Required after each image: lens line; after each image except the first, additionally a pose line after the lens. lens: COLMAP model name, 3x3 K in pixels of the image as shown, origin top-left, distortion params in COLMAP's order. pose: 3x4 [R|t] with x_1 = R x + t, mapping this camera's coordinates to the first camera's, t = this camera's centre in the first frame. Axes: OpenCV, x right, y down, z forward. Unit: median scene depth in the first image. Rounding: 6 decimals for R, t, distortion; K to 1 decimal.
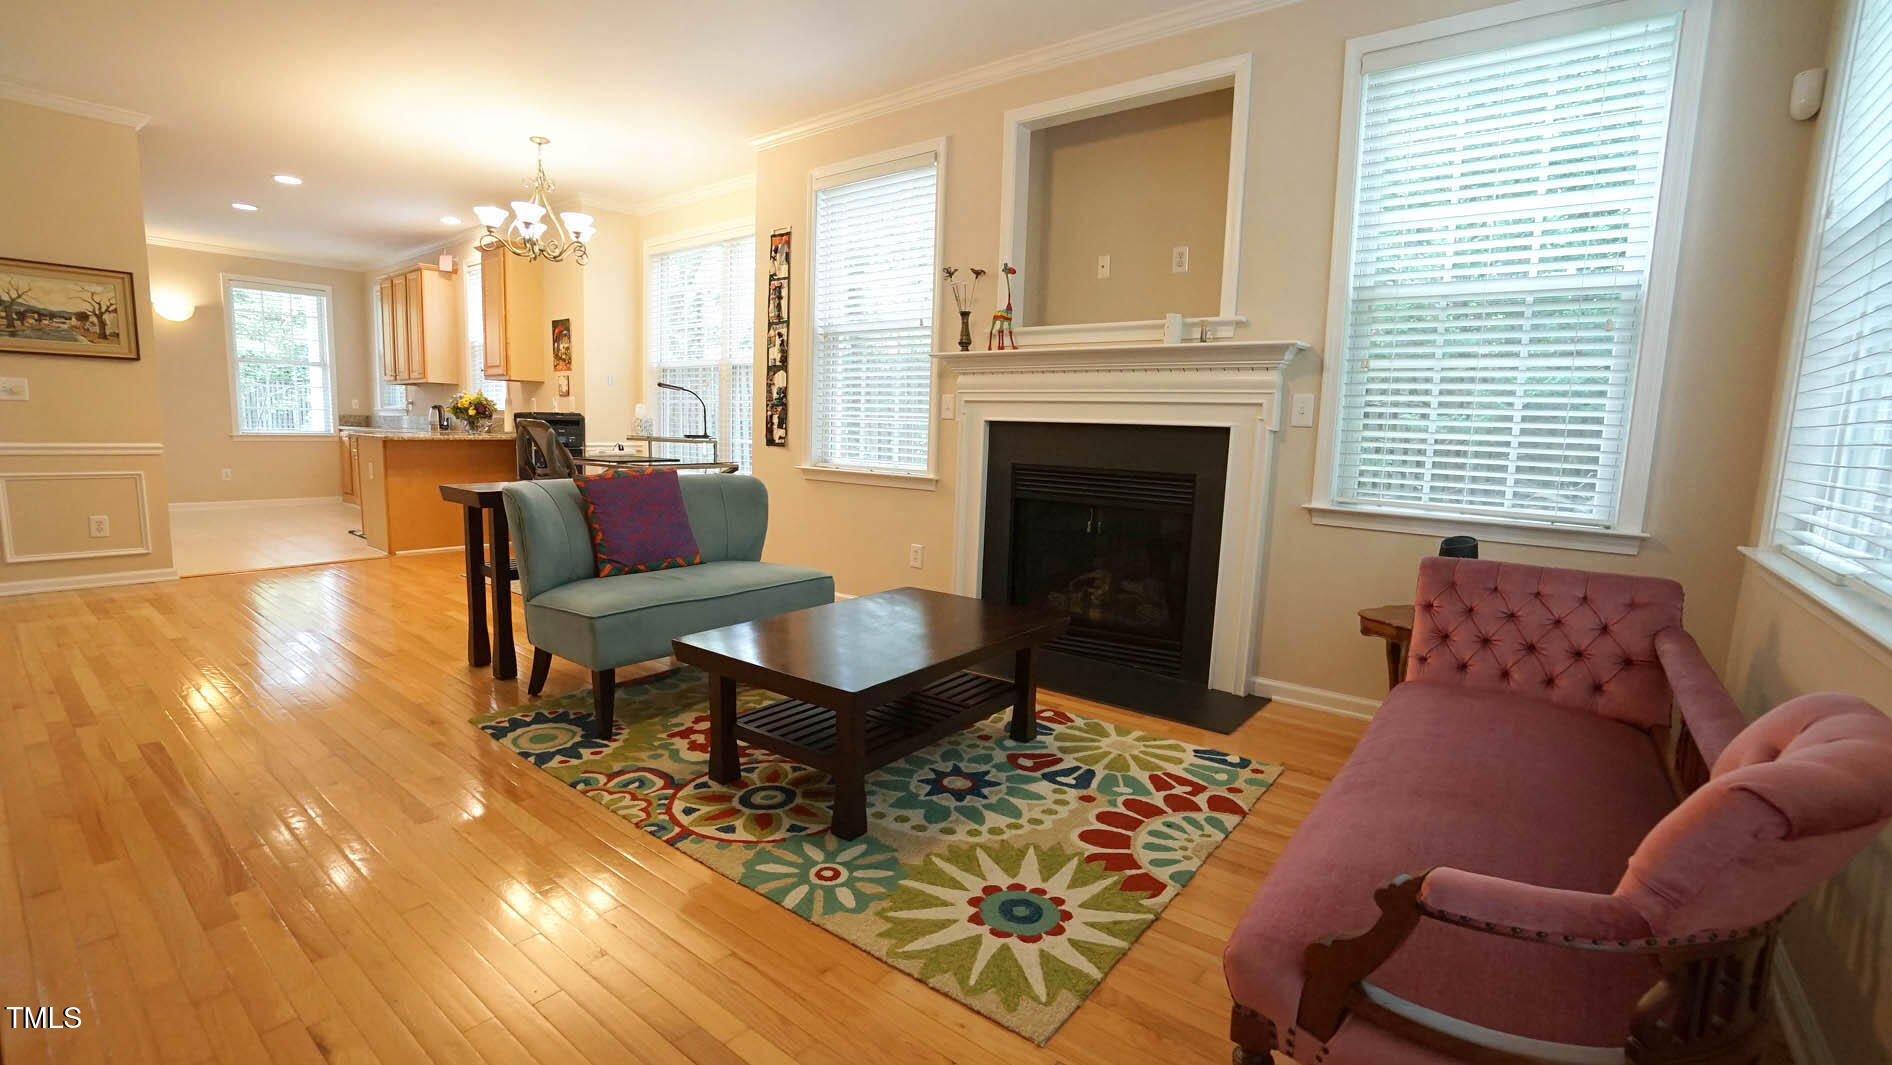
lens RADIAL K [[836.3, 0, 940.5], [0, 836.3, 536.3], [0, 0, 1]] dist [-0.062038, 0.025187]
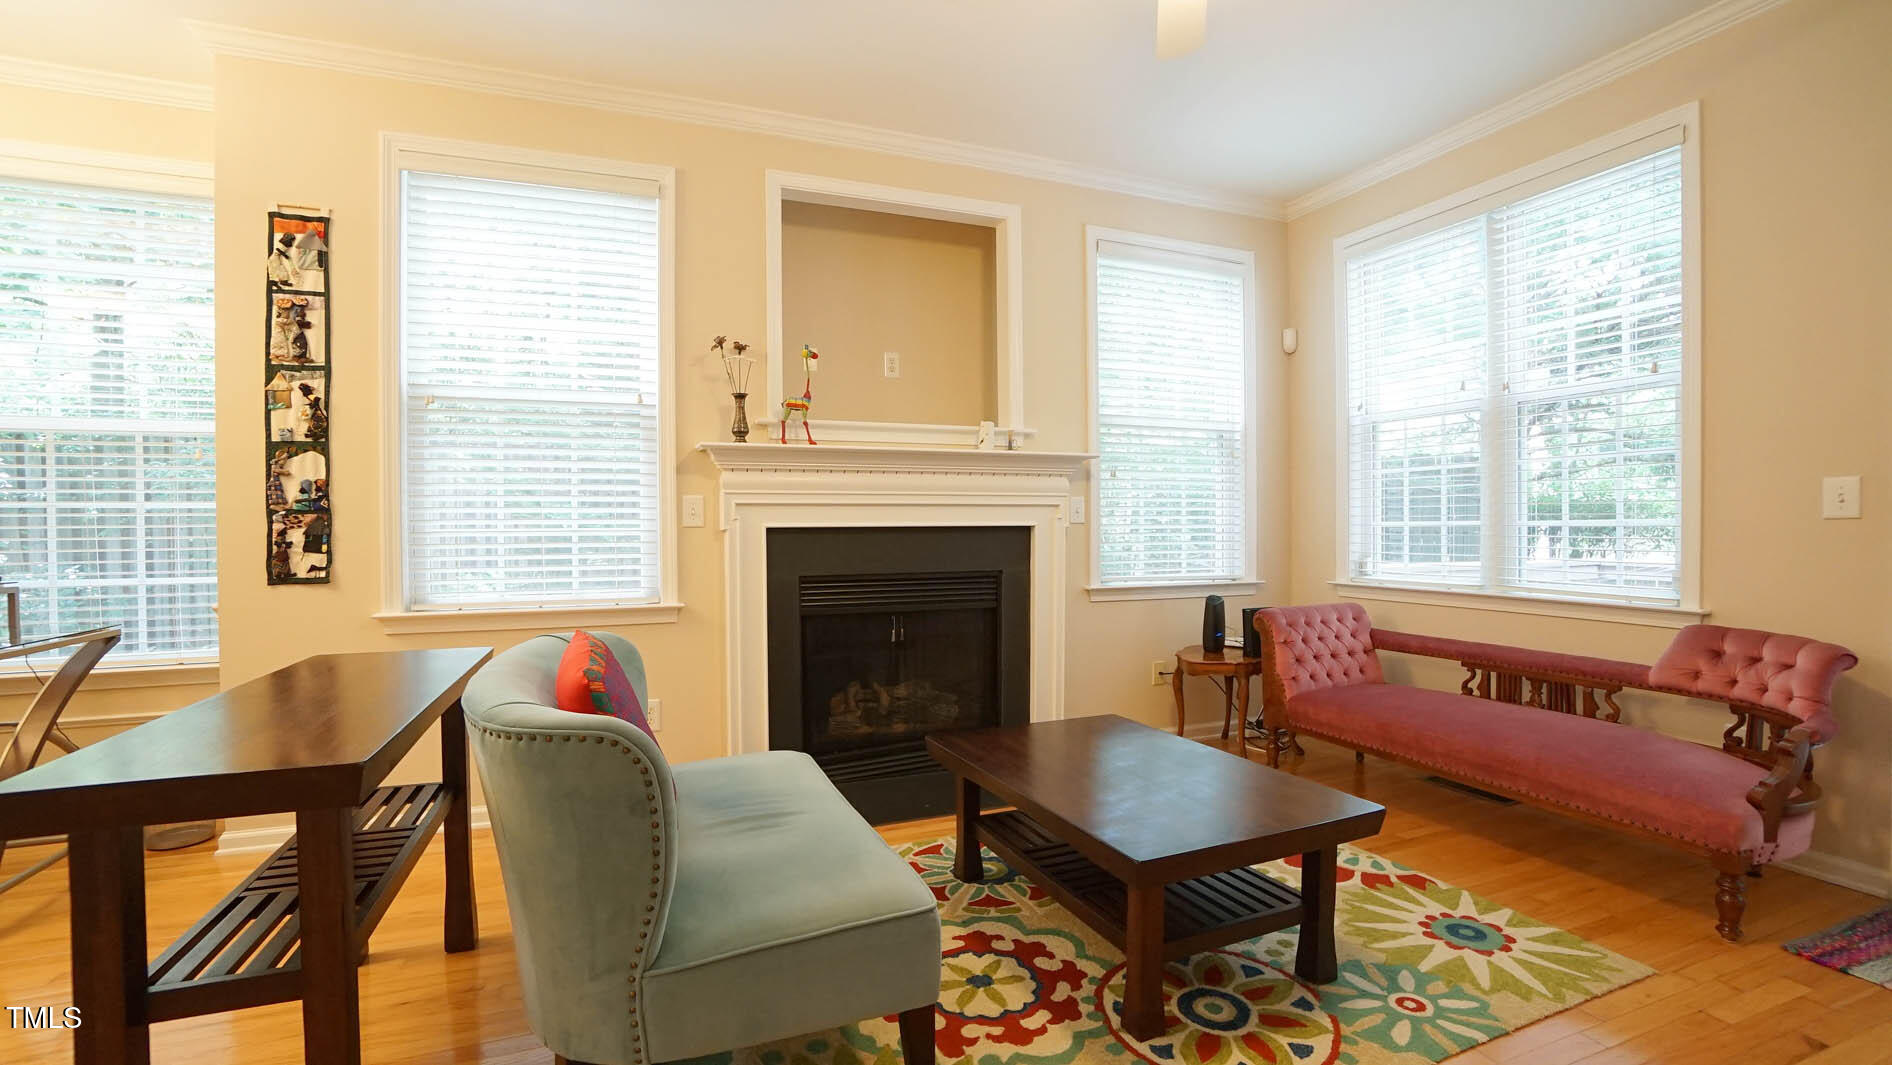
lens RADIAL K [[836.3, 0, 940.5], [0, 836.3, 536.3], [0, 0, 1]] dist [-0.062038, 0.025187]
pose [[0.490191, -0.044325, 0.870487, -0.582131], [0.135476, 0.990443, -0.025856, -0.086454], [-0.861022, 0.130605, 0.491511, 0.456158]]
